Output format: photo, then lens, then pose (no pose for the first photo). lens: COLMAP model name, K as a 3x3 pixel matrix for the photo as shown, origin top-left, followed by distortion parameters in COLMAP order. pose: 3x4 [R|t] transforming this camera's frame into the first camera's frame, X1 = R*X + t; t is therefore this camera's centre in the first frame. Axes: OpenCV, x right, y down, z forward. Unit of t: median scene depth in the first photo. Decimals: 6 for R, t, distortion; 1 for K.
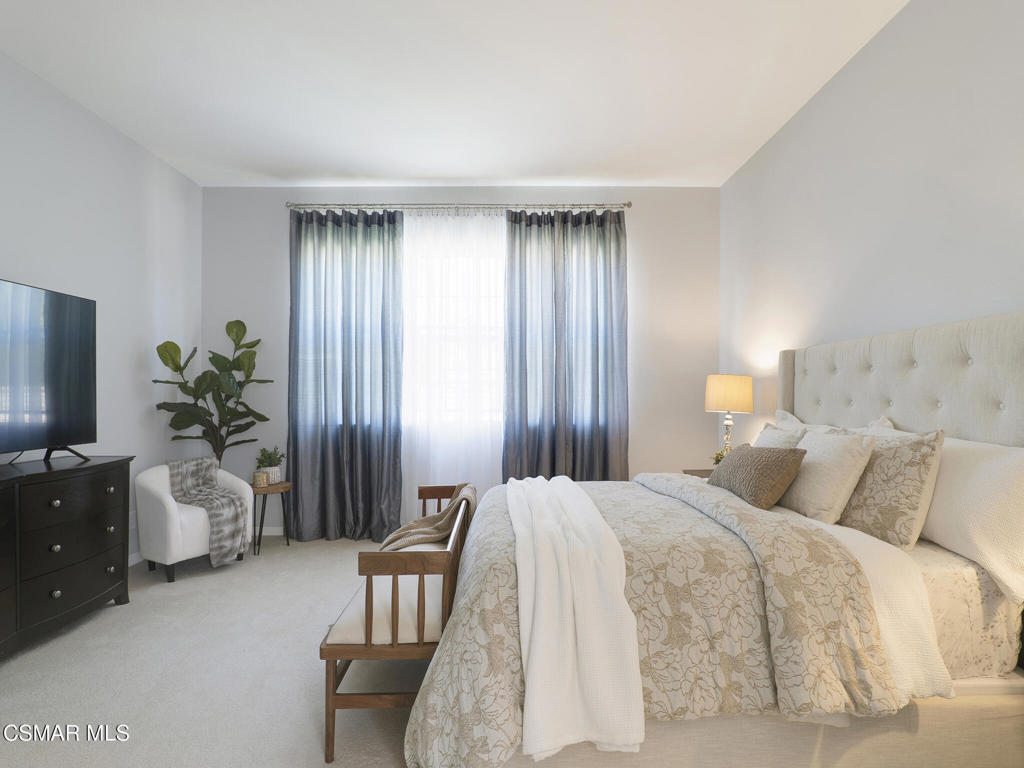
lens RADIAL K [[491.5, 0, 511.9], [0, 491.5, 391.8], [0, 0, 1]] dist [0.003515, 0.000534]
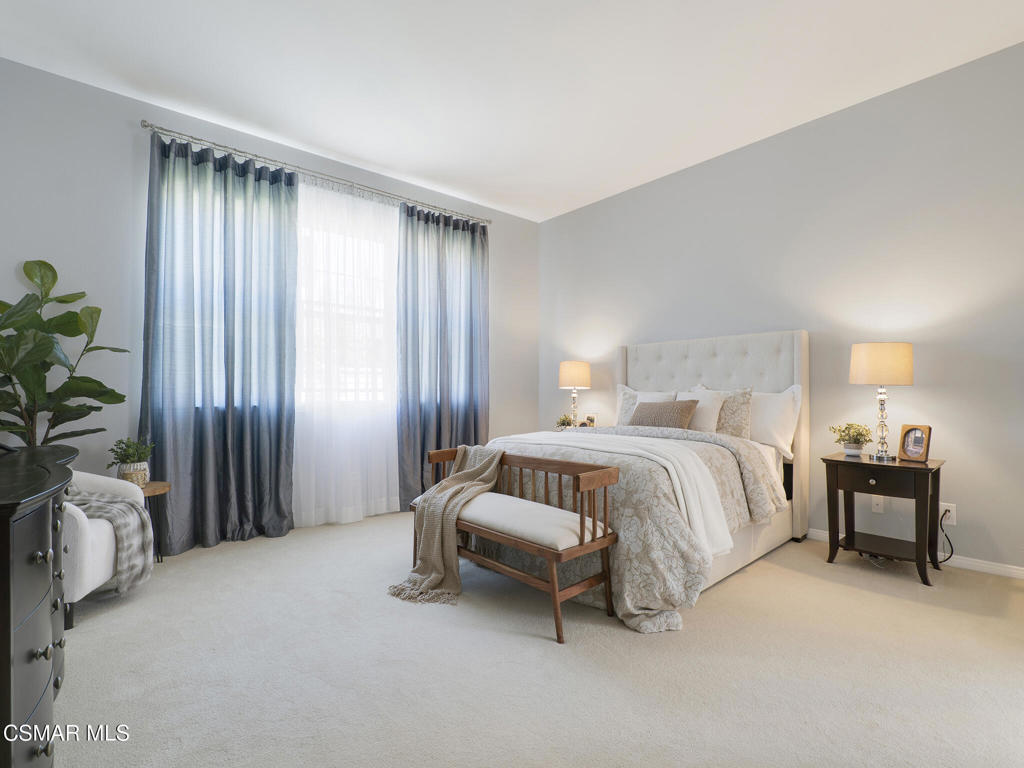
lens RADIAL K [[491.5, 0, 510.3], [0, 491.5, 380.5], [0, 0, 1]] dist [0.003515, 0.000534]
pose [[0.756293, 0.008878, 0.654173, -0.527132], [0.000022, 0.999908, -0.013595, 0.033678], [-0.654233, 0.010296, 0.756223, 0.041970]]
